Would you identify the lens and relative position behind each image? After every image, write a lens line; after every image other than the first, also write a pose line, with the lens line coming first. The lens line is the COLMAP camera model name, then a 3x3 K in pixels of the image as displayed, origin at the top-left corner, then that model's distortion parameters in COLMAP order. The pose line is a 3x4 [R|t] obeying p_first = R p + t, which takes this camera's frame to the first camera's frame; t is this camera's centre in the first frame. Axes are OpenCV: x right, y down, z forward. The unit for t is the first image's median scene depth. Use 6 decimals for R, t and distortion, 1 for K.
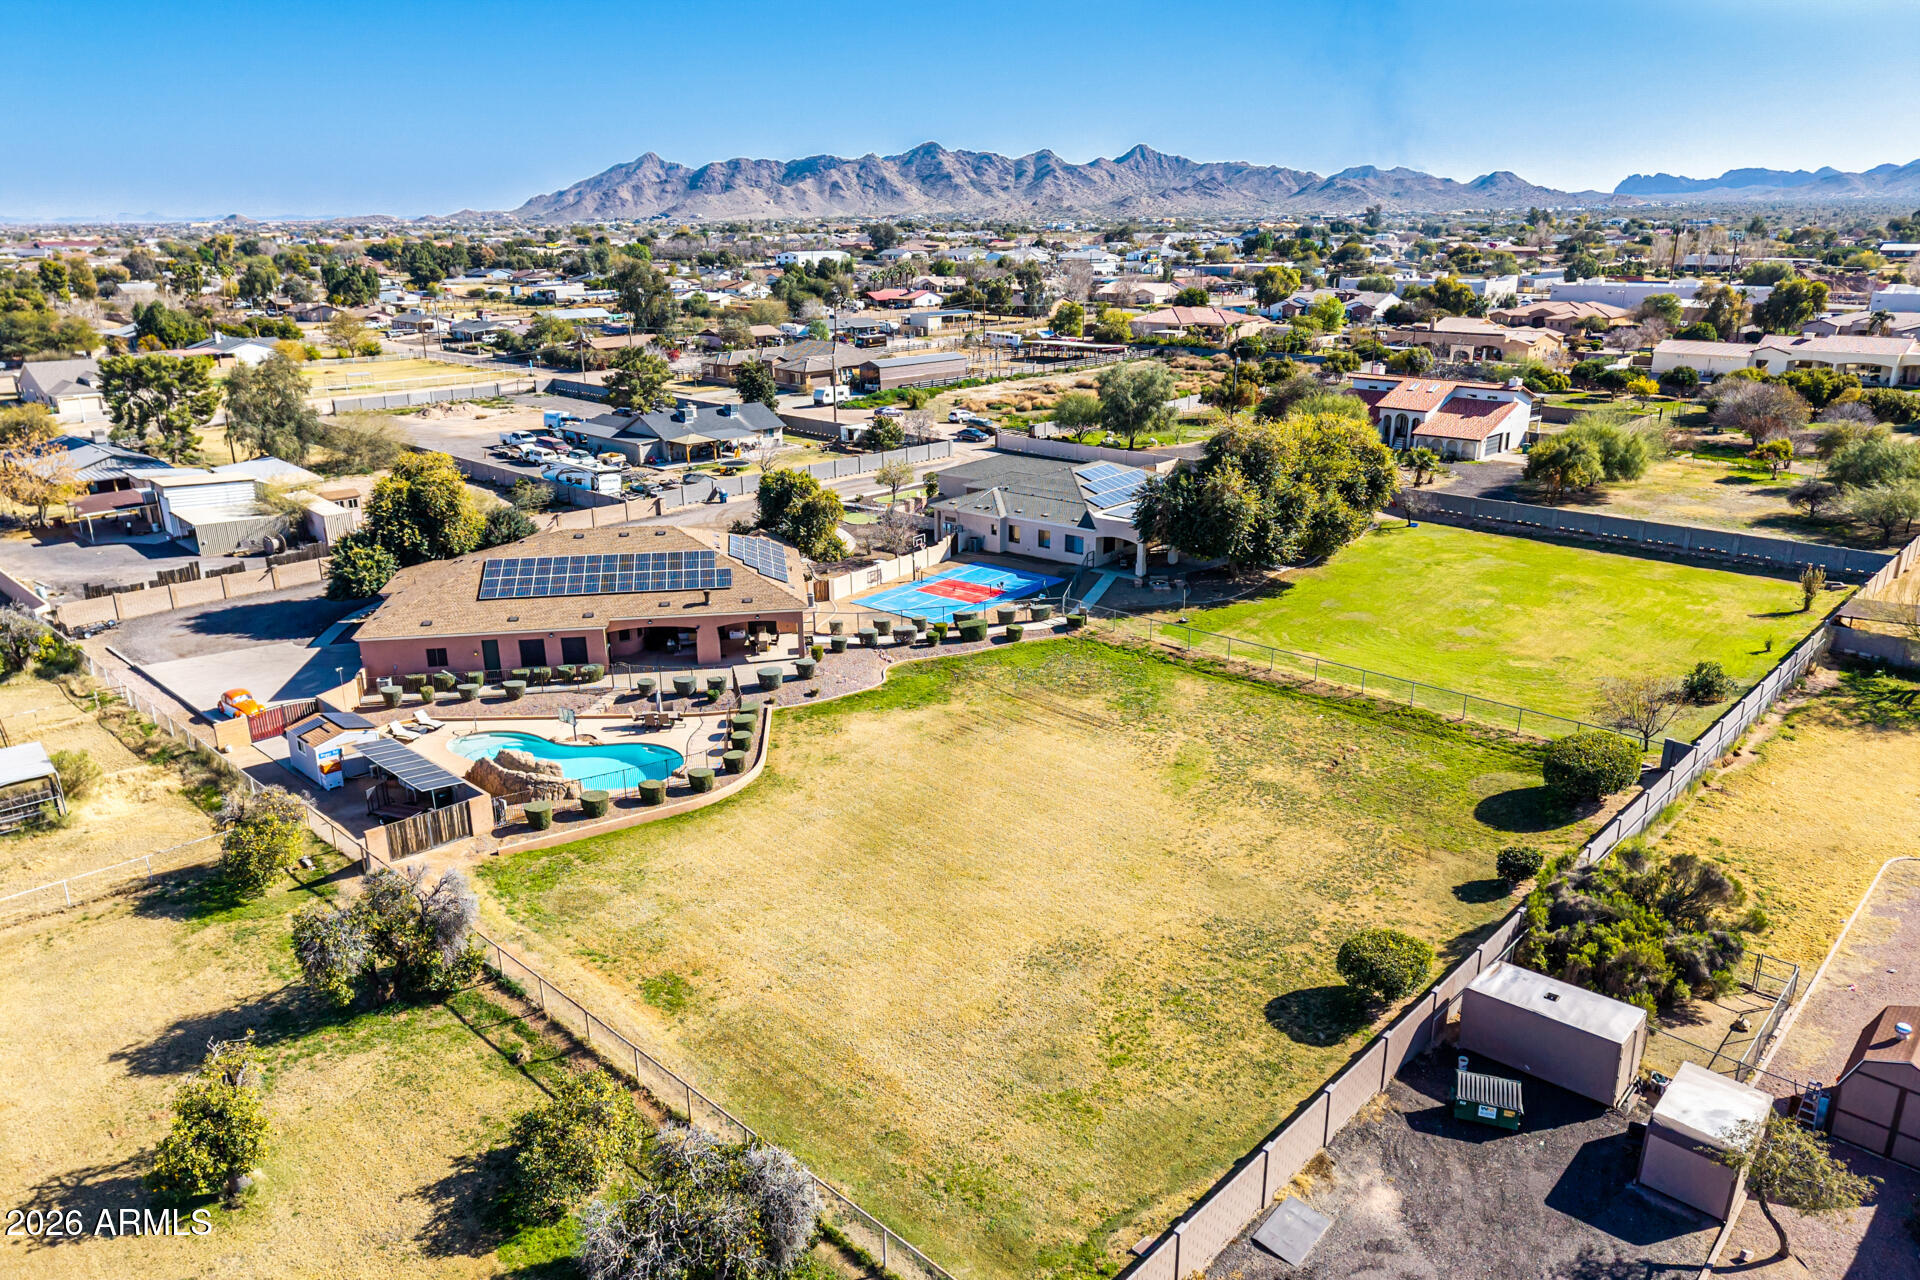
lens RADIAL K [[1288.8, 0, 964.5], [0, 1288.8, 645.0], [0, 0, 1]] dist [0.026606, -0.025845]
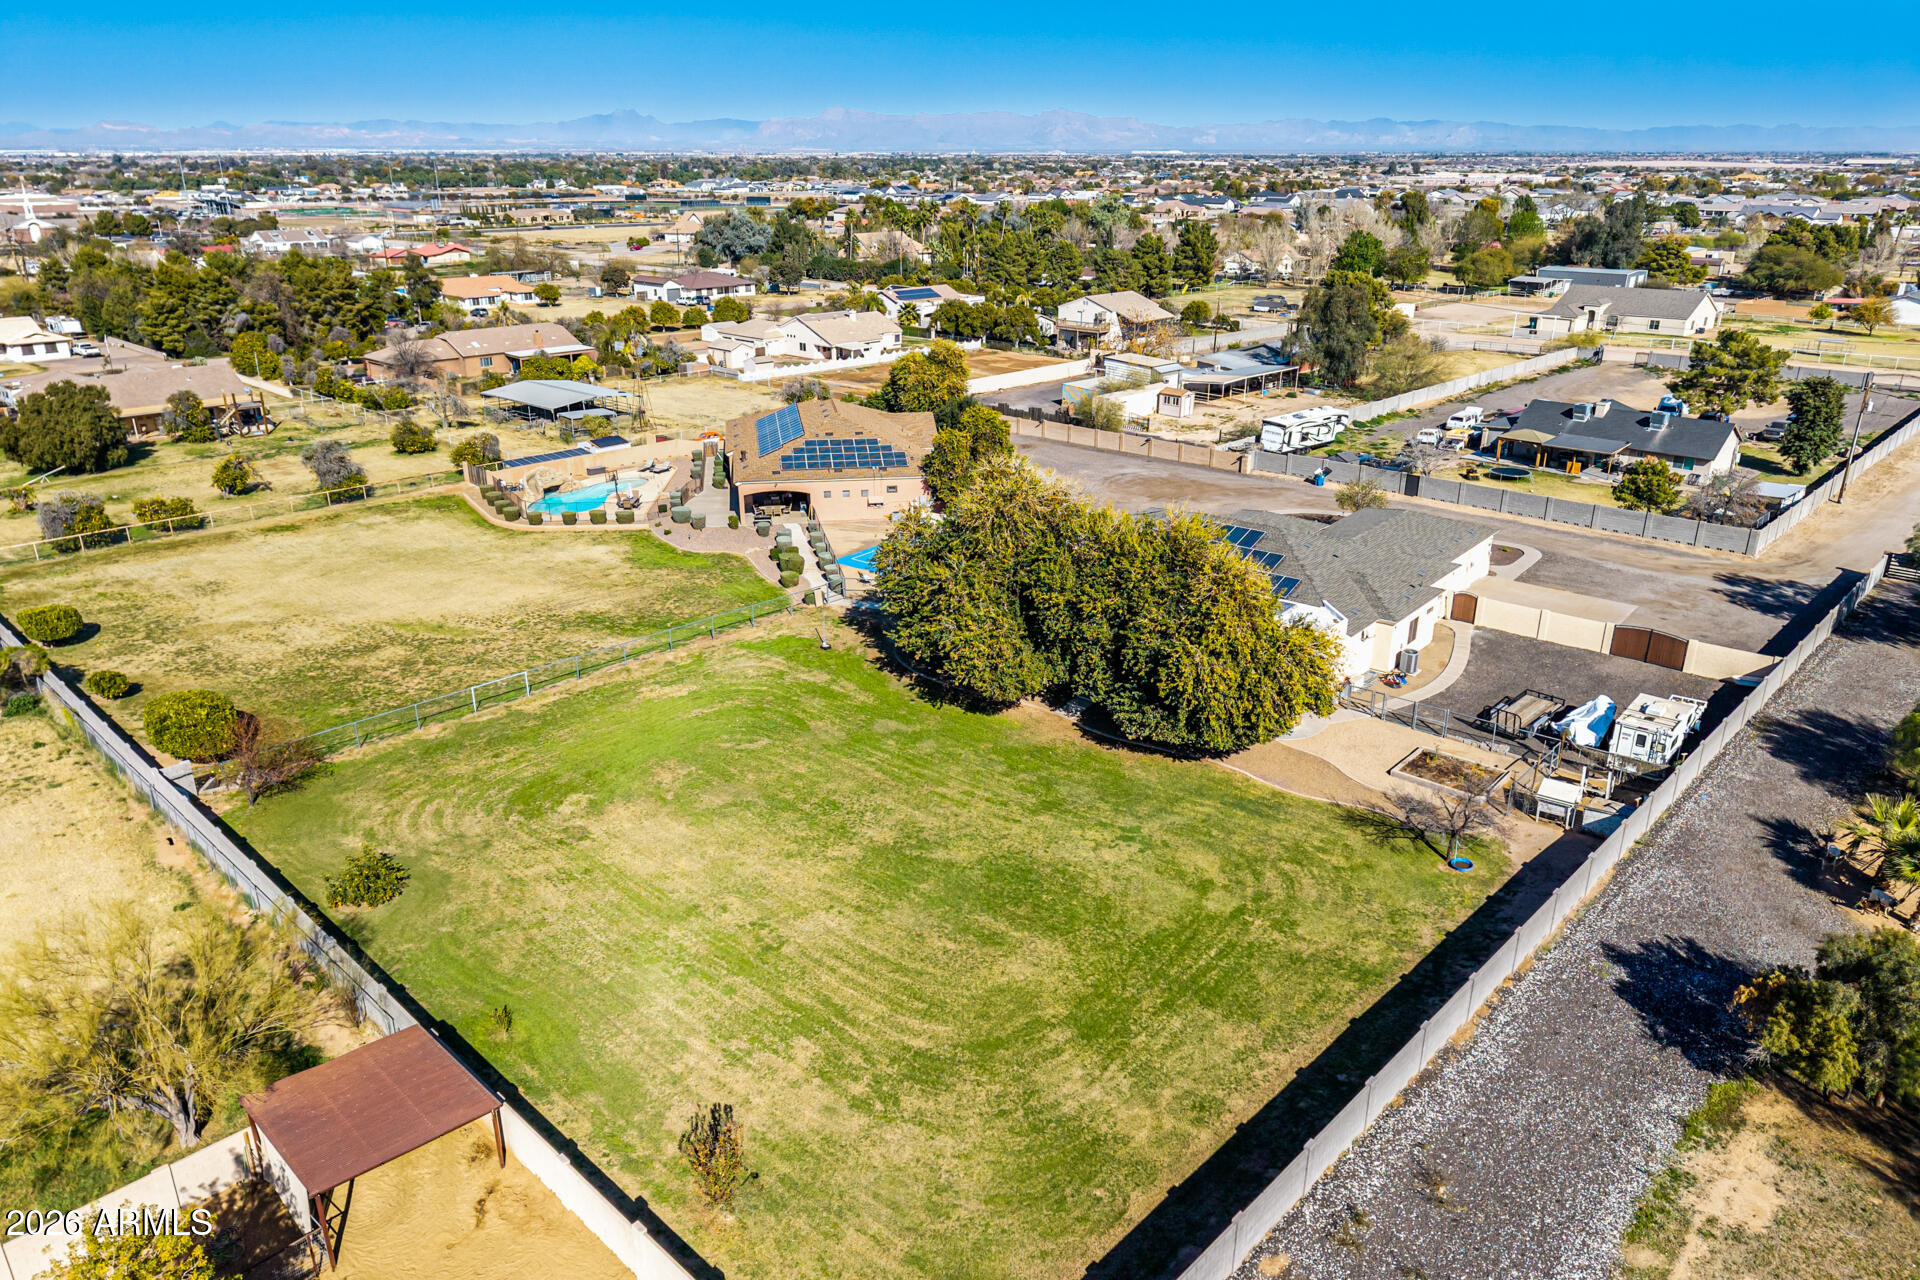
lens RADIAL K [[1285.3, 0, 964.0], [0, 1285.3, 643.3], [0, 0, 1]] dist [0.029608, -0.031116]
pose [[0.001634, 0.359545, -0.933126, 1.000429], [-0.314045, 0.886103, 0.340877, -0.352488], [0.949407, 0.292487, 0.114361, 1.024474]]
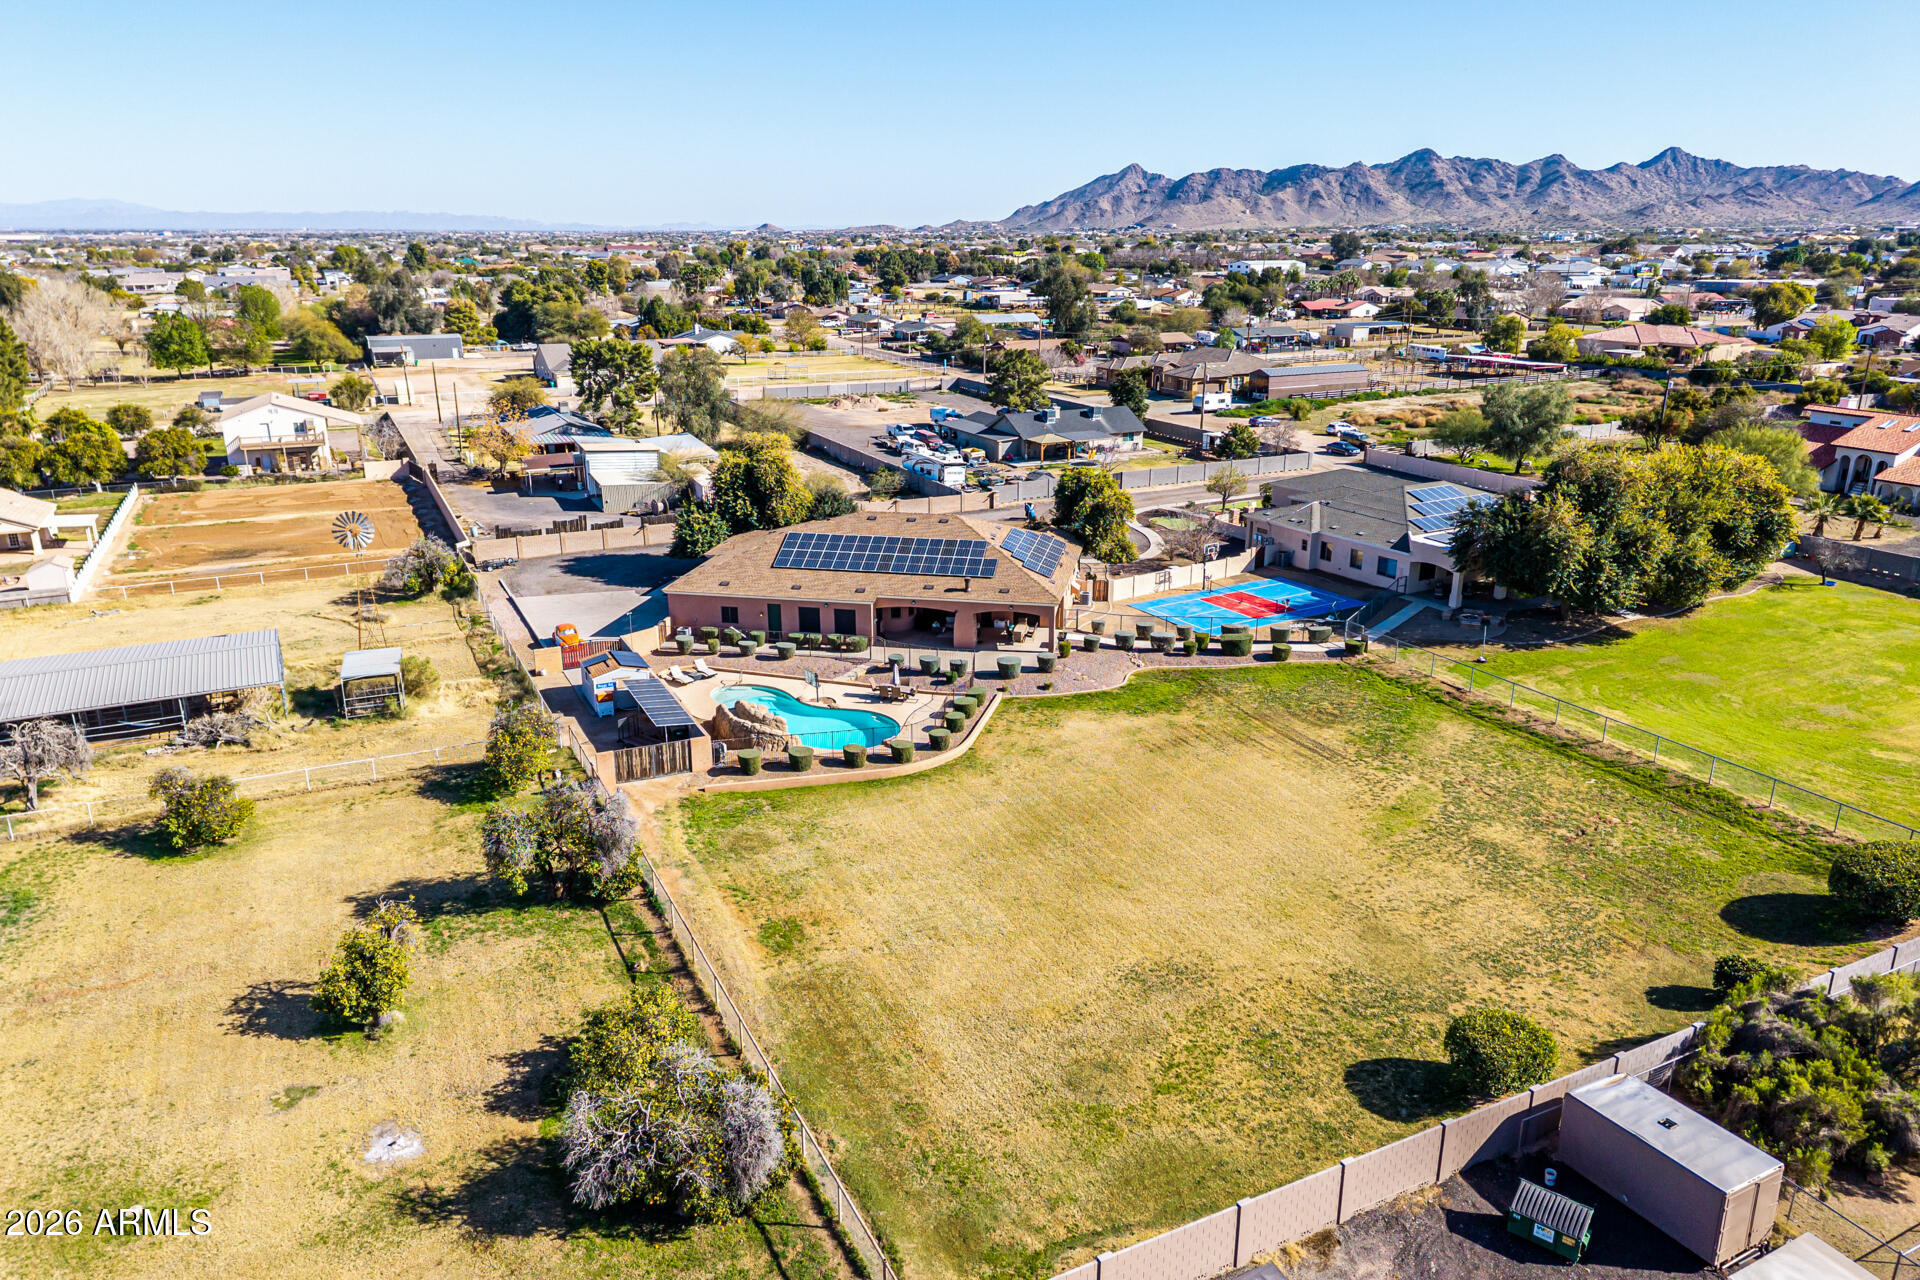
lens RADIAL K [[1288.8, 0, 964.5], [0, 1288.8, 645.0], [0, 0, 1]] dist [0.026606, -0.025845]
pose [[0.940230, 0.108463, -0.322806, 0.125501], [-0.110752, 0.993784, 0.011327, 0.000541], [0.322028, 0.025102, 0.946397, 0.018307]]
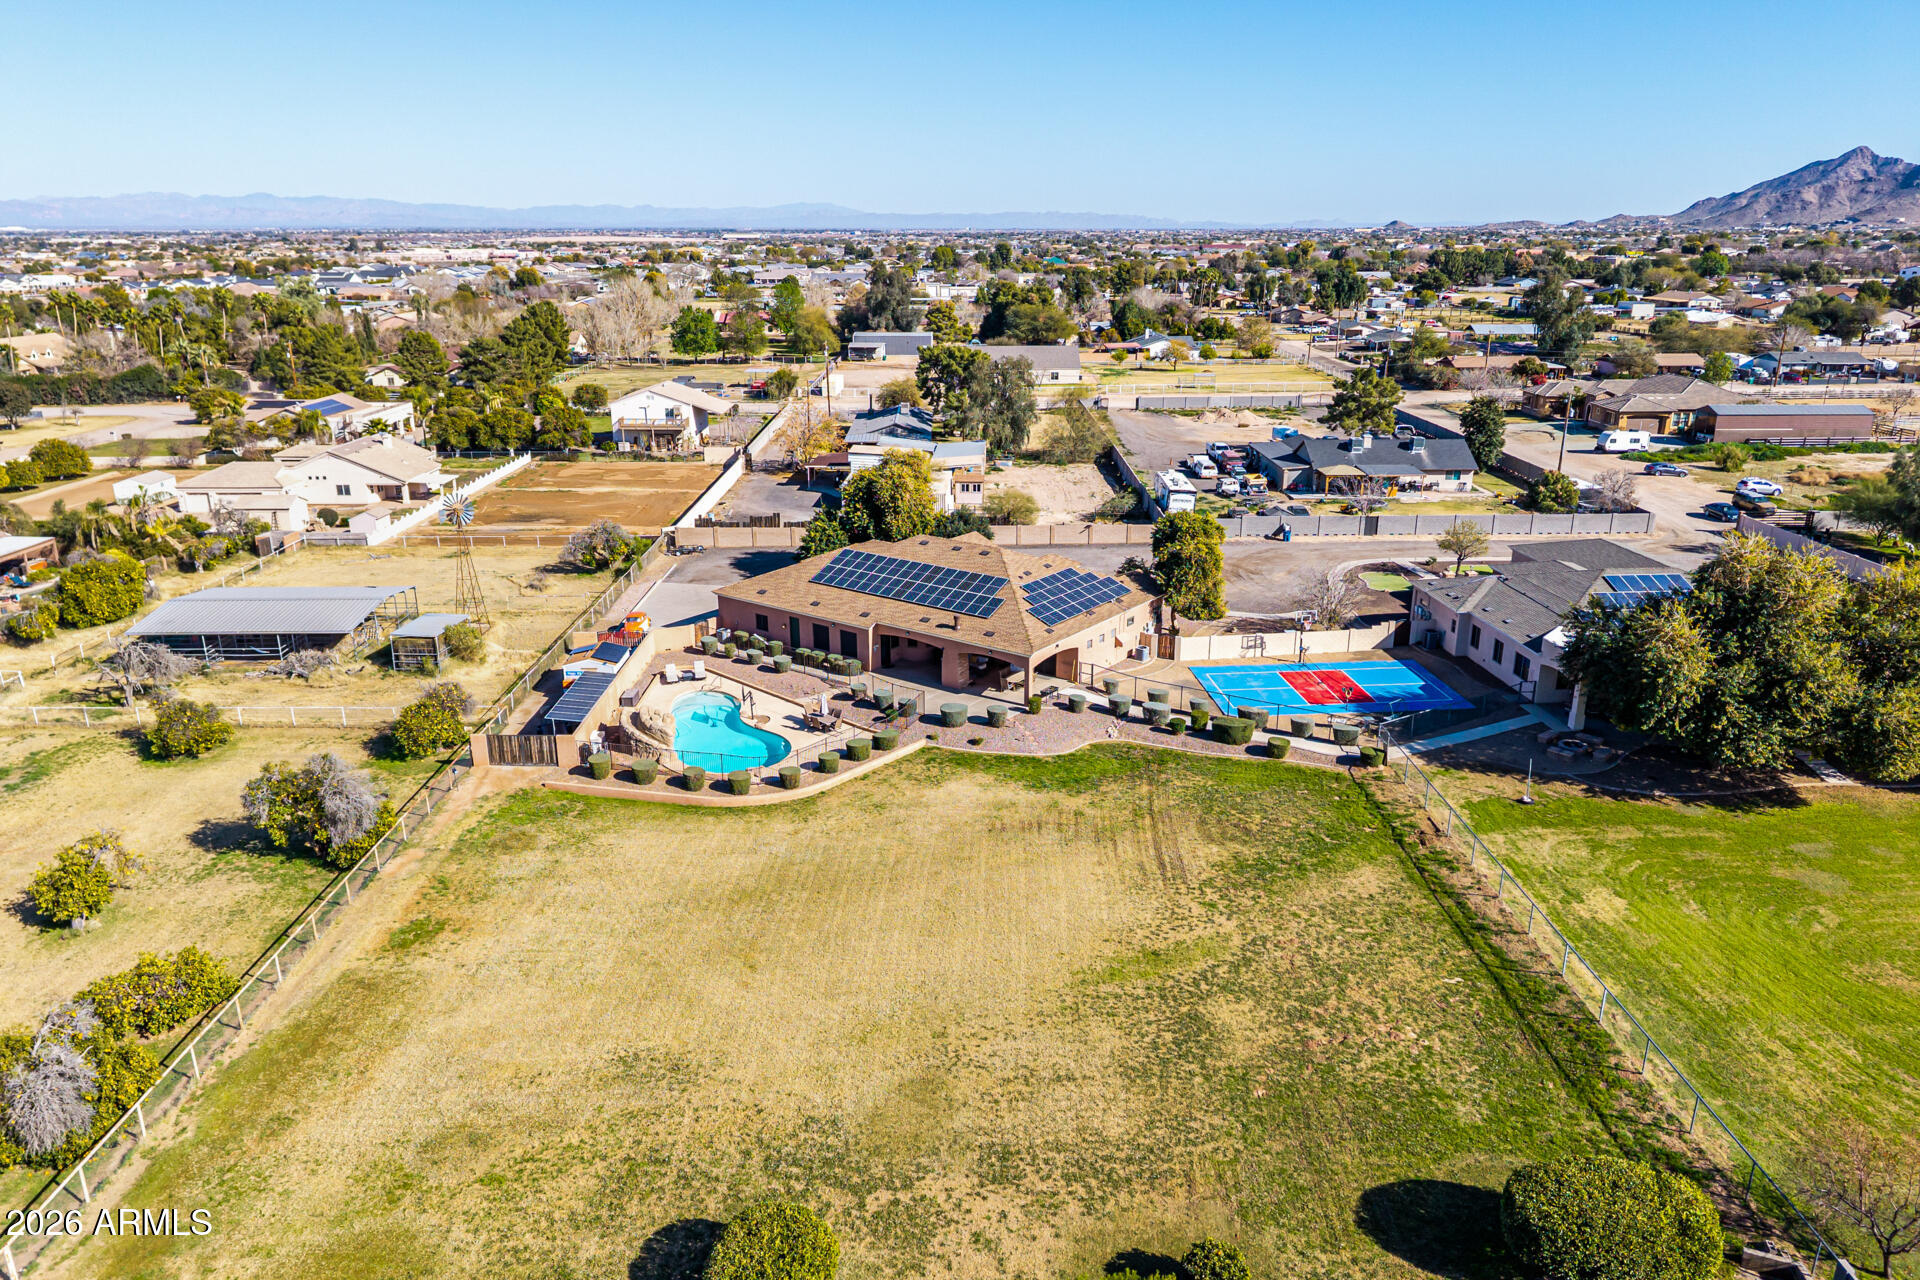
lens RADIAL K [[1288.8, 0, 964.5], [0, 1288.8, 645.0], [0, 0, 1]] dist [0.026606, -0.025845]
pose [[0.693660, 0.223888, -0.684624, 0.442547], [-0.226542, 0.970045, 0.087696, -0.098441], [0.683750, 0.094265, 0.723602, 0.266414]]
